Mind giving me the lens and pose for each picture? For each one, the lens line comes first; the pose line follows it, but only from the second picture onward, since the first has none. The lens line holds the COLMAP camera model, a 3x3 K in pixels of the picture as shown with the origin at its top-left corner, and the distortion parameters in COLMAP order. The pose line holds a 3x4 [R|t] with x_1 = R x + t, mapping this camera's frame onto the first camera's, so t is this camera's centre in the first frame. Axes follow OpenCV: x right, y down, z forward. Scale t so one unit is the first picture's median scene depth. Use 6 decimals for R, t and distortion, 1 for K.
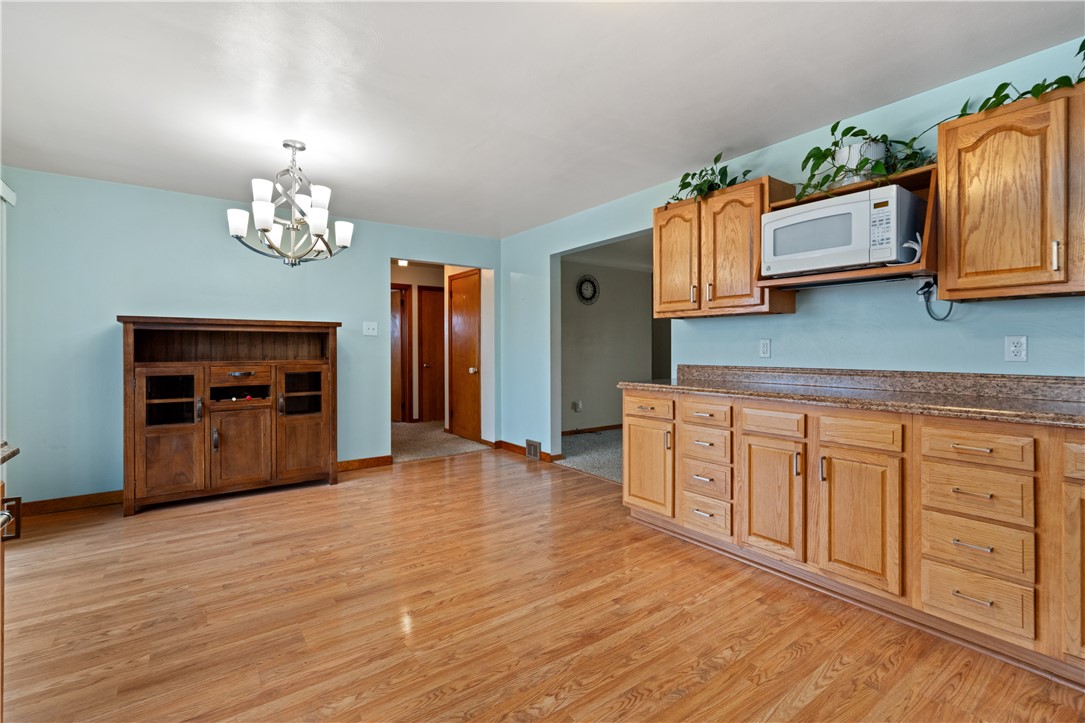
lens RADIAL K [[492.1, 0, 543.0], [0, 492.1, 349.3], [0, 0, 1]] dist [0.001791, 0.001532]
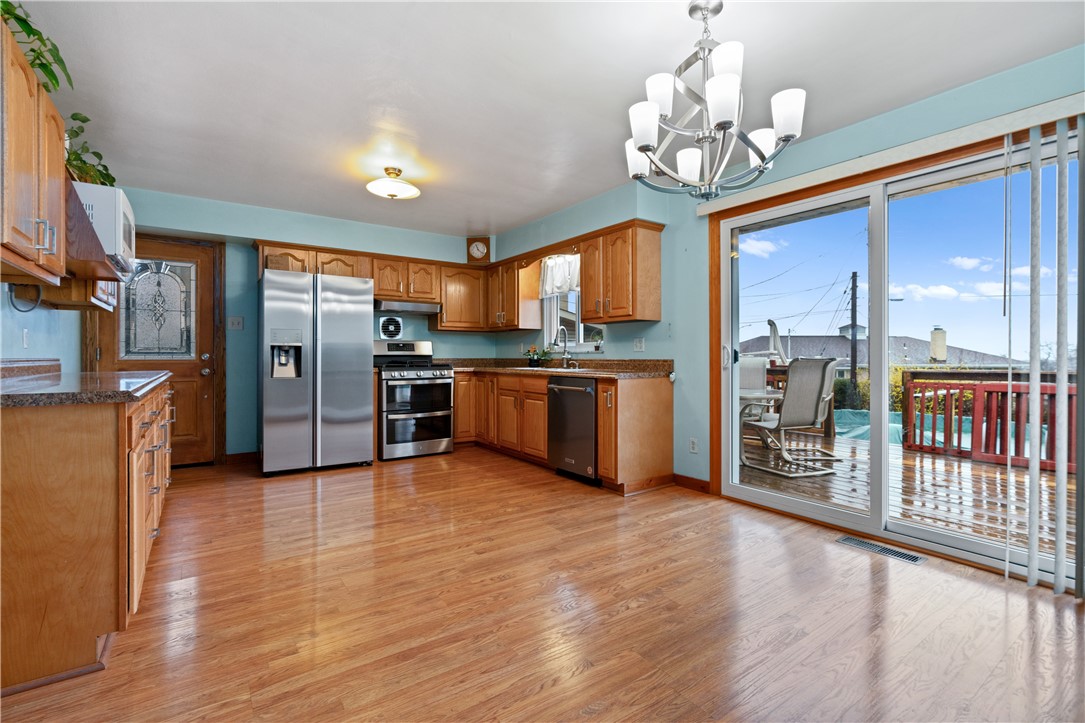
lens RADIAL K [[492.1, 0, 543.0], [0, 492.1, 349.3], [0, 0, 1]] dist [0.001791, 0.001532]
pose [[-0.999821, 0.003203, 0.018671, -0.251916], [0.003016, 0.999945, -0.010040, 0.026000], [-0.018702, -0.009982, -0.999775, 1.340529]]
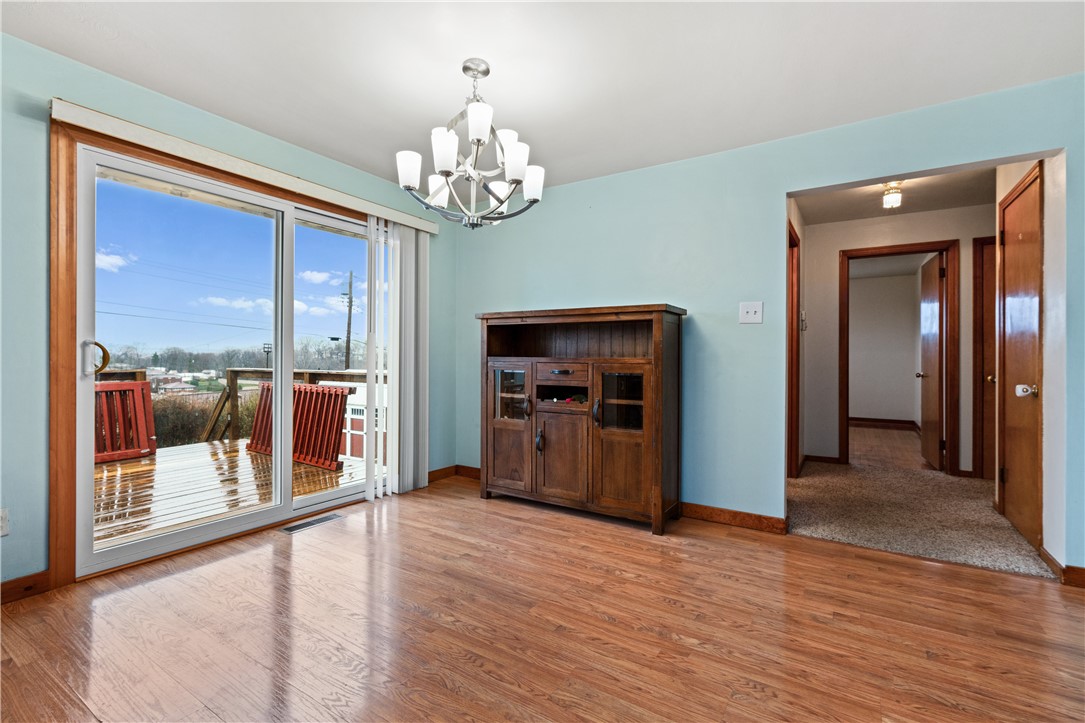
lens RADIAL K [[489.9, 0, 544.4], [0, 489.9, 357.8], [0, 0, 1]] dist [-0.002713, -0.000145]
pose [[0.362830, 0.005559, -0.931839, 0.192829], [-0.008308, 0.999962, 0.002730, 0.023441], [0.931818, 0.006752, 0.362862, 0.675129]]
